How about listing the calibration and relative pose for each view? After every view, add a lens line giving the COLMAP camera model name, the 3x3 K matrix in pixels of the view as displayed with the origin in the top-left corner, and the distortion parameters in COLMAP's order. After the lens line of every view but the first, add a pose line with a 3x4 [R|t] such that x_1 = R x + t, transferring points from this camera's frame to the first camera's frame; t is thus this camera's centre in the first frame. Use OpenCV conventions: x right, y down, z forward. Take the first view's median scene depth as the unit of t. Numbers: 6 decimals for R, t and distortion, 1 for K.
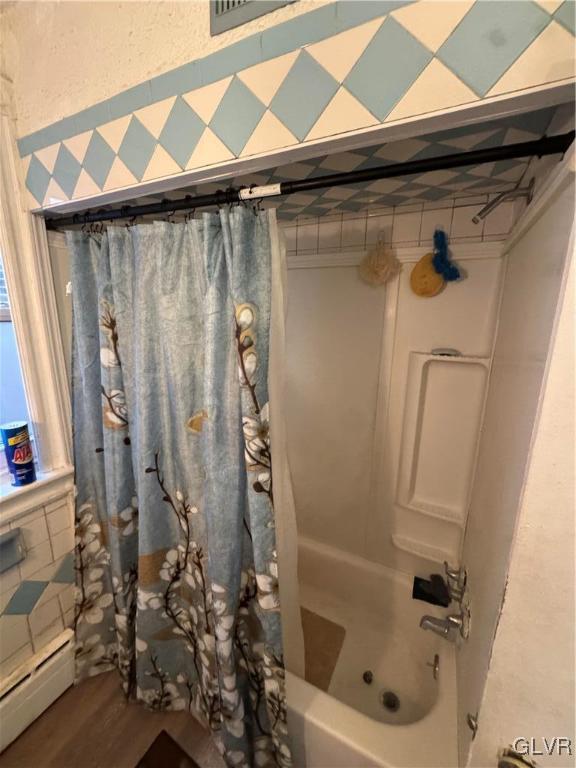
lens RADIAL K [[304.7, 0, 288.0], [0, 304.7, 384.0], [0, 0, 1]] dist [-0.002128, -0.000227]
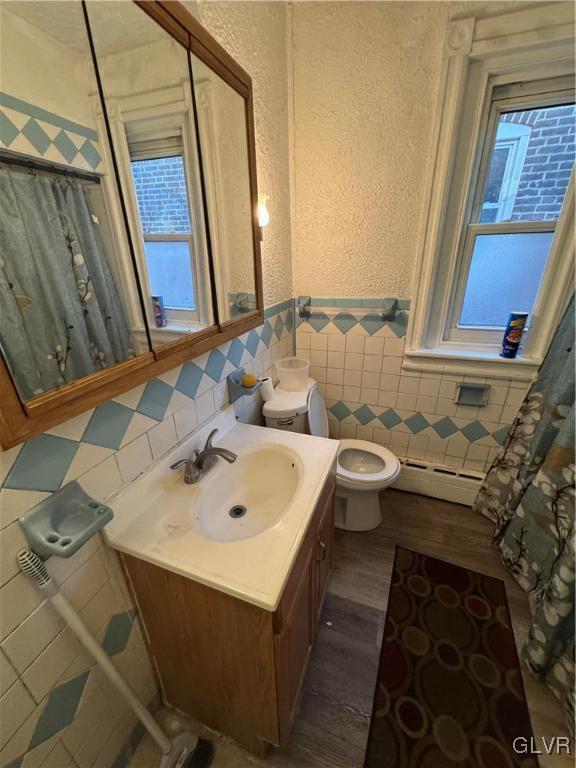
lens RADIAL K [[304.7, 0, 288.0], [0, 304.7, 384.0], [0, 0, 1]] dist [-0.002128, -0.000227]
pose [[0.098204, 0.372052, -0.923002, 0.351425], [-0.198464, 0.916176, 0.348185, 0.138078], [0.975176, 0.148990, 0.163812, -0.186256]]
